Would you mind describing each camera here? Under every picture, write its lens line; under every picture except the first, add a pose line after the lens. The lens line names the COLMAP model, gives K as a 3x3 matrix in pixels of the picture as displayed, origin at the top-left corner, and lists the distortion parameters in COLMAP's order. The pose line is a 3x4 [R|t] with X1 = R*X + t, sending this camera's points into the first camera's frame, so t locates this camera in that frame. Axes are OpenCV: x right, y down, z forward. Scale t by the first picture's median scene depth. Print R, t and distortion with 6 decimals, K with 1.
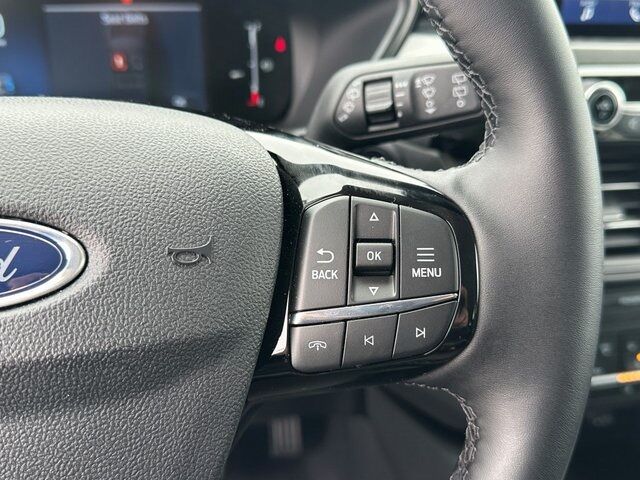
lens RADIAL K [[664.3, 0, 320.0], [0, 664.3, 240.0], [0, 0, 1]] dist [0.193819, -0.572066]
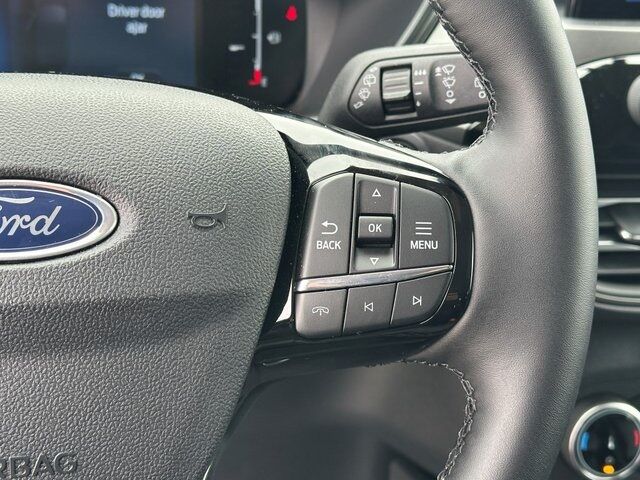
lens RADIAL K [[1026.8, 0, 320.0], [0, 1026.8, 240.0], [0, 0, 1]] dist [0.093042, 0.040437]
pose [[0.999511, 0.021275, -0.022928, 0.031067], [-0.022352, 0.998608, -0.047774, 0.124024], [0.021880, 0.048264, 0.998595, -0.651947]]
